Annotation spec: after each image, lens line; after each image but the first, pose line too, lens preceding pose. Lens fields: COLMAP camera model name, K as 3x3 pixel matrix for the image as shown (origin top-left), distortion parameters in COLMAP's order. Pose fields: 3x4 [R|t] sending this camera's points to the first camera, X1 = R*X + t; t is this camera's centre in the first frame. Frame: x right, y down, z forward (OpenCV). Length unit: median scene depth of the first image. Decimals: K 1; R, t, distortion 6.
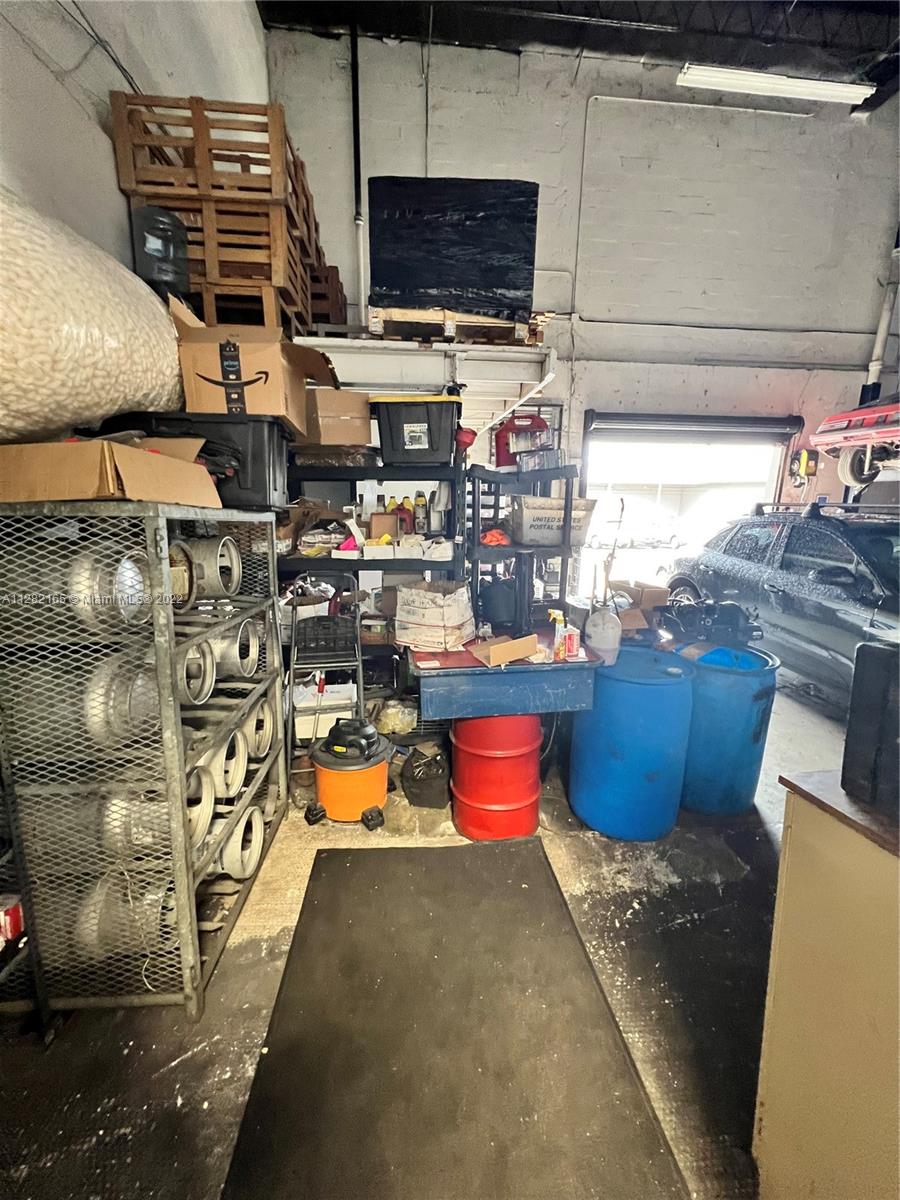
lens RADIAL K [[481.5, 0, 451.1], [0, 481.5, 597.7], [0, 0, 1]] dist [-0.001062, 0.000478]
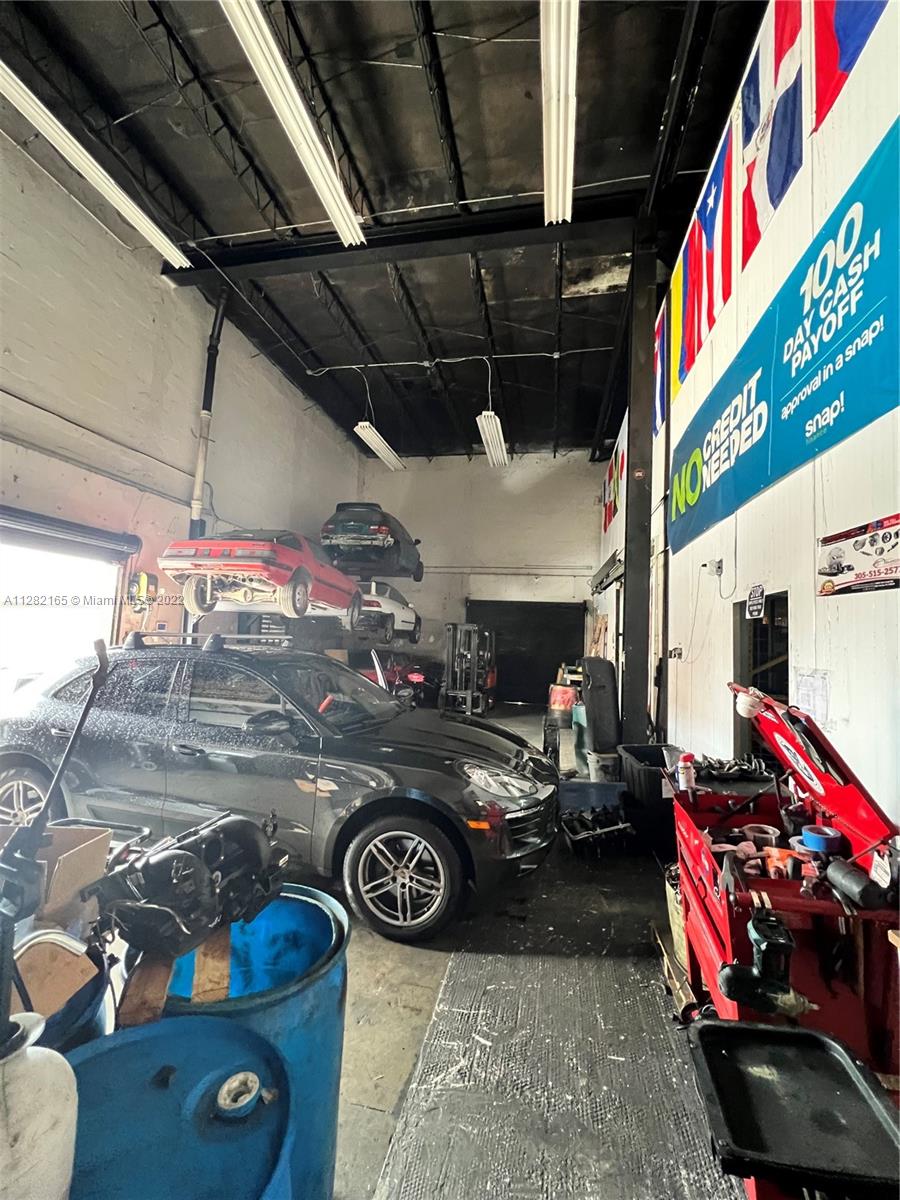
lens RADIAL K [[481.5, 0, 450.9], [0, 481.5, 600.1], [0, 0, 1]] dist [-0.001062, 0.000478]
pose [[0.292839, 0.072700, 0.953394, 0.045206], [0.165670, 0.978166, -0.125475, -0.049393], [-0.941700, 0.194693, 0.274401, 0.225902]]
